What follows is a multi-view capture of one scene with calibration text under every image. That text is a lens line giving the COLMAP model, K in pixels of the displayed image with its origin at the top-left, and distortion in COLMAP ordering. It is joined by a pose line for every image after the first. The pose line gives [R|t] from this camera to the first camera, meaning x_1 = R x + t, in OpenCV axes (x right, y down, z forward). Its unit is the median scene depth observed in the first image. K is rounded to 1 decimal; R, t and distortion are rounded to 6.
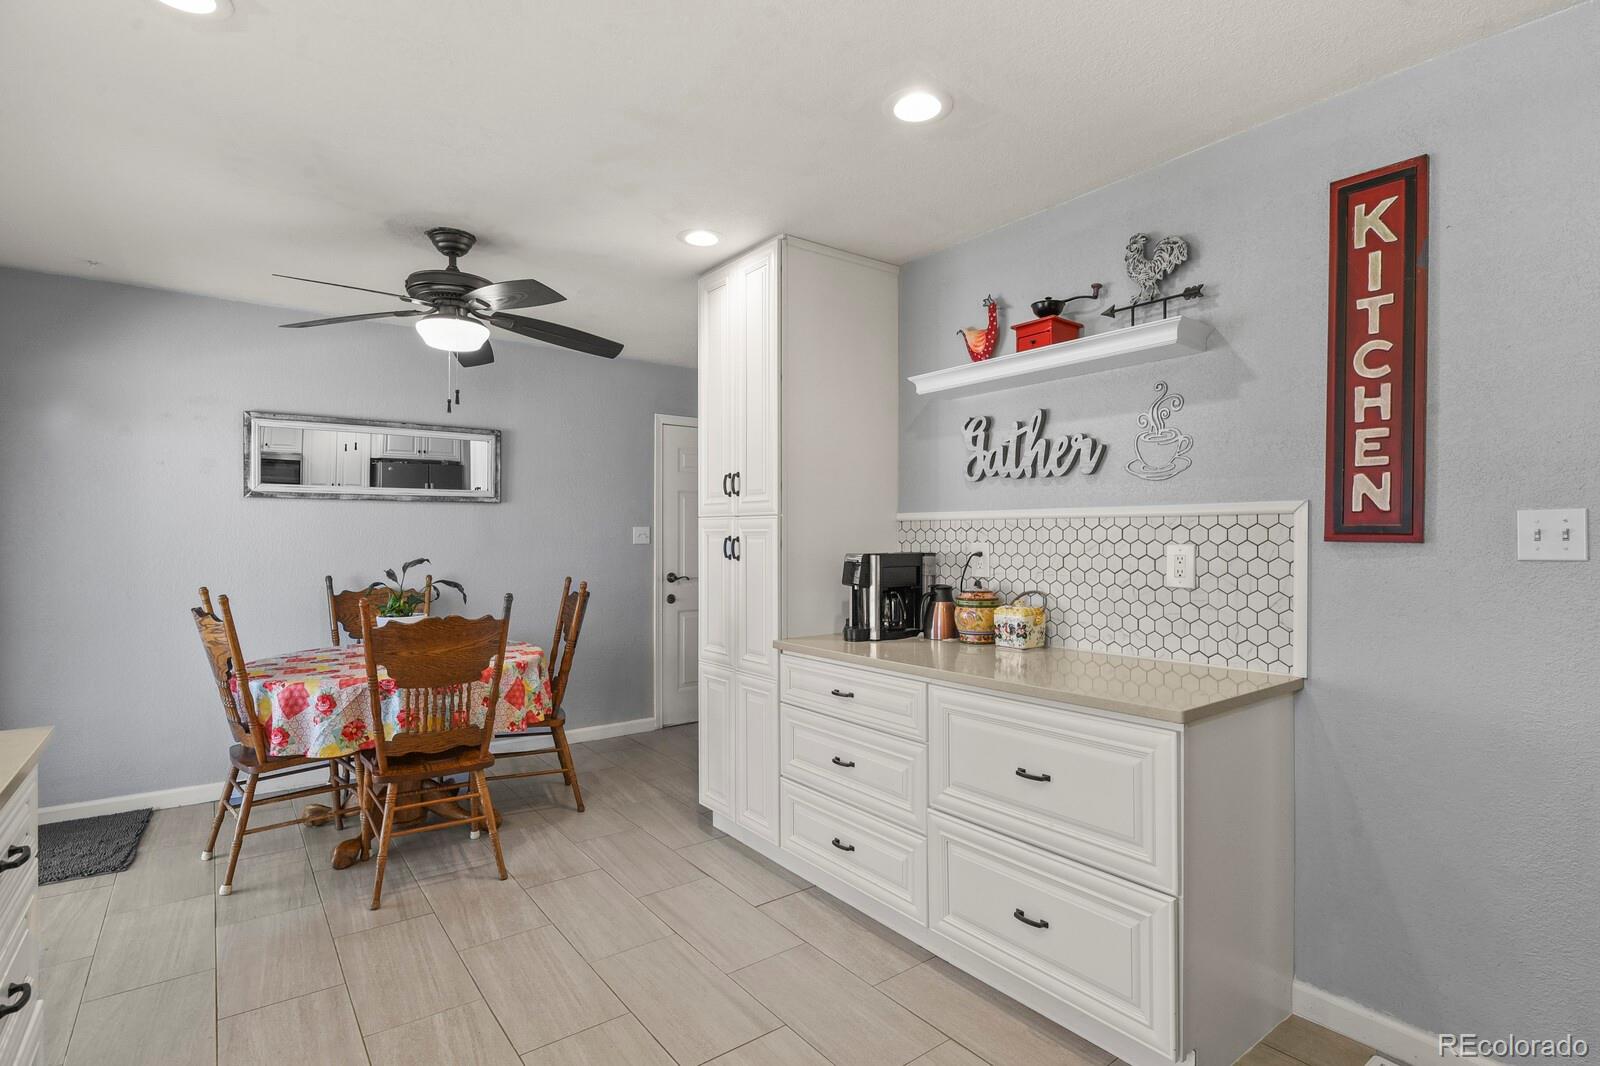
lens RADIAL K [[785.3, 0, 806.5], [0, 785.3, 537.1], [0, 0, 1]] dist [0.000927, -0.010685]
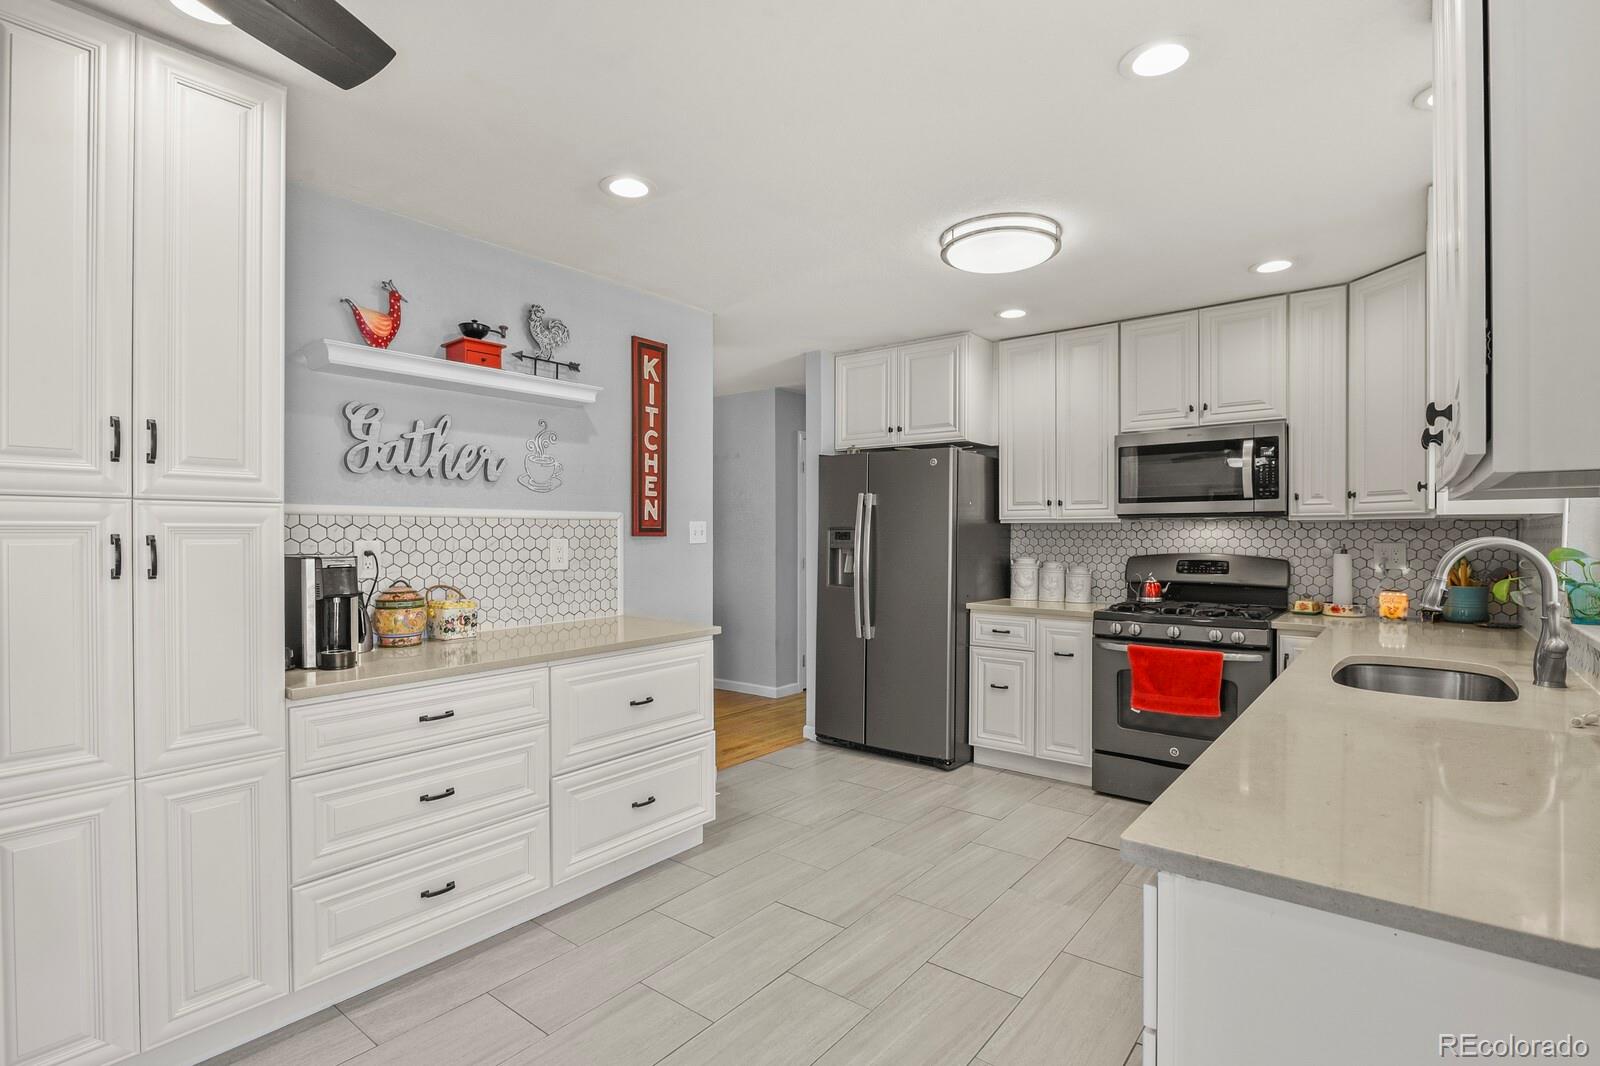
lens RADIAL K [[785.3, 0, 806.5], [0, 785.3, 537.1], [0, 0, 1]] dist [0.000927, -0.010685]
pose [[-0.261238, -0.005099, 0.965261, -0.985477], [0.003009, 0.999977, 0.006097, -0.001580], [-0.965270, 0.004498, -0.261217, 0.919458]]
